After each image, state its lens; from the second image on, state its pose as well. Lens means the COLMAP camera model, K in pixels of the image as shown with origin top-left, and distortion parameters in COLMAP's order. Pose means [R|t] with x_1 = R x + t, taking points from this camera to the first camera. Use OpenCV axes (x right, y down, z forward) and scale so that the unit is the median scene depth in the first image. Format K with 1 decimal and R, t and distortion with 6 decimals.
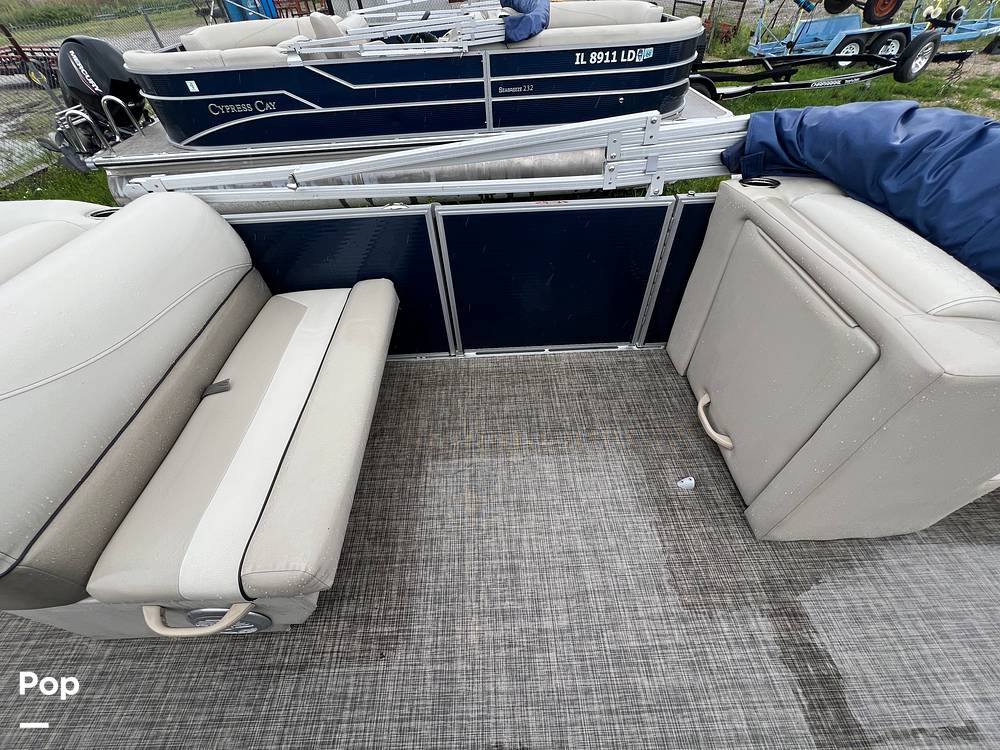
lens RADIAL K [[401.1, 0, 502.8], [0, 401.1, 376.0], [0, 0, 1]] dist [-0.001576, 0.000031]
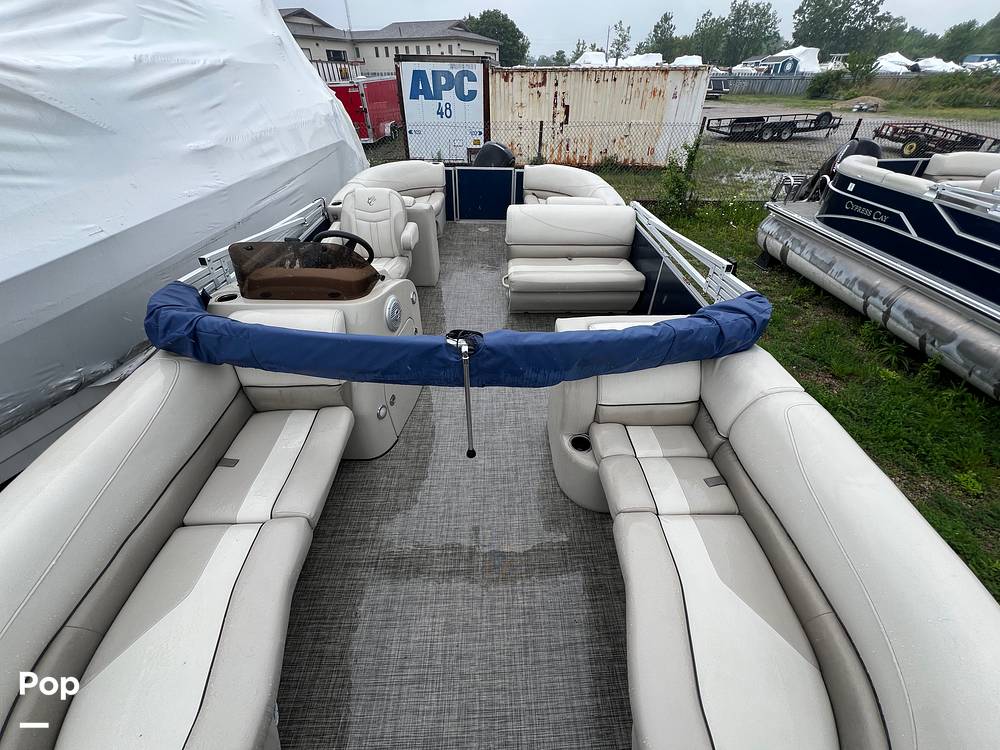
lens RADIAL K [[401.1, 0, 503.9], [0, 401.1, 376.3], [0, 0, 1]] dist [-0.001576, 0.000031]
pose [[-0.001013, 0.646868, -0.762601, 0.650331], [-0.723079, 0.526304, 0.447393, -0.148884], [0.690765, 0.551874, 0.467203, -0.077277]]
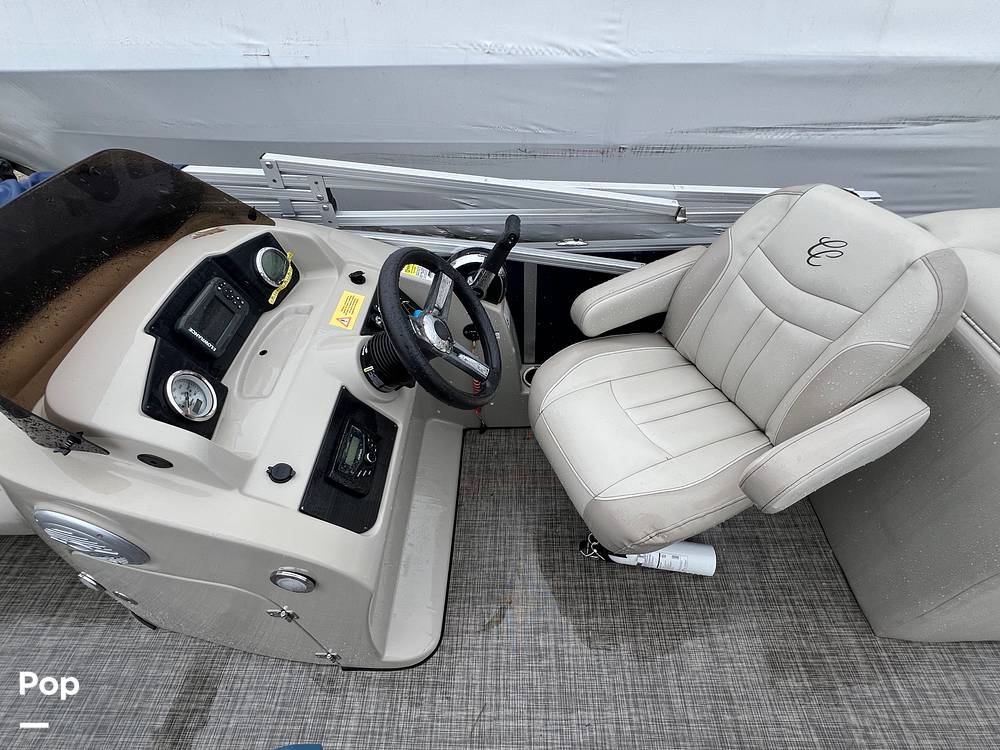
lens RADIAL K [[458.7, 0, 505.3], [0, 458.7, 376.3], [0, 0, 1]] dist [-0.003625, 0.000945]
pose [[-0.996569, 0.015513, 0.081305, -0.051801], [0.080600, -0.041681, 0.995875, -0.018060], [0.018838, 0.999011, 0.040288, -0.046702]]
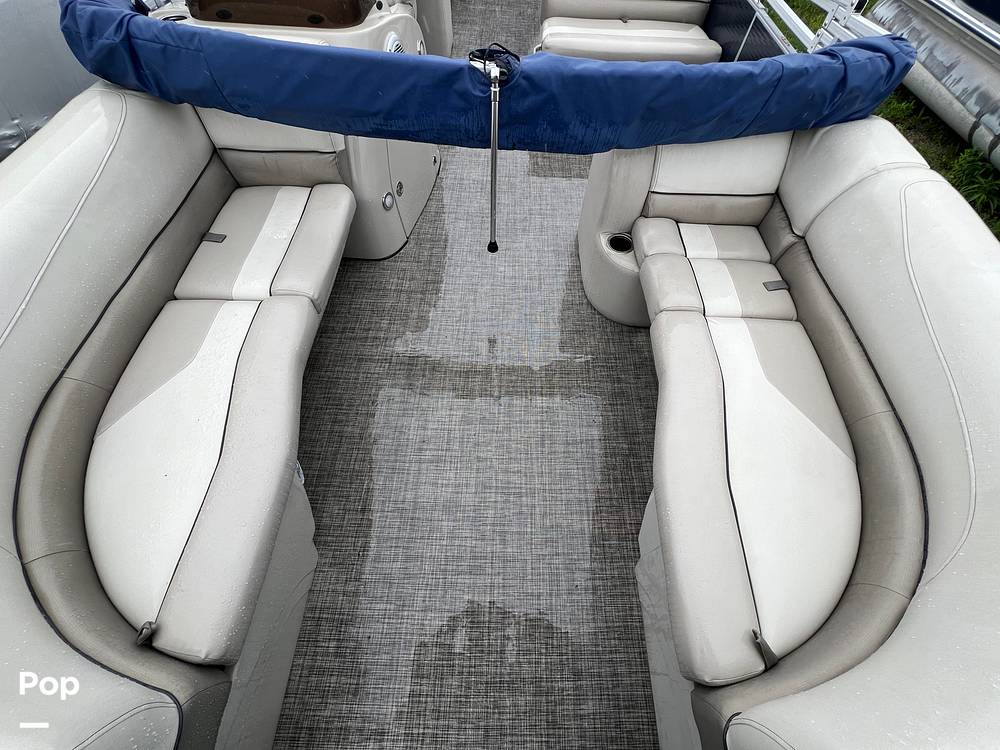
lens RADIAL K [[401.1, 0, 503.9], [0, 401.1, 377.3], [0, 0, 1]] dist [-0.001576, 0.000031]
pose [[-0.054750, 0.872781, -0.485032, 0.662470], [-0.733345, 0.294521, 0.612750, -0.079288], [0.677649, 0.389243, 0.623924, -0.027281]]
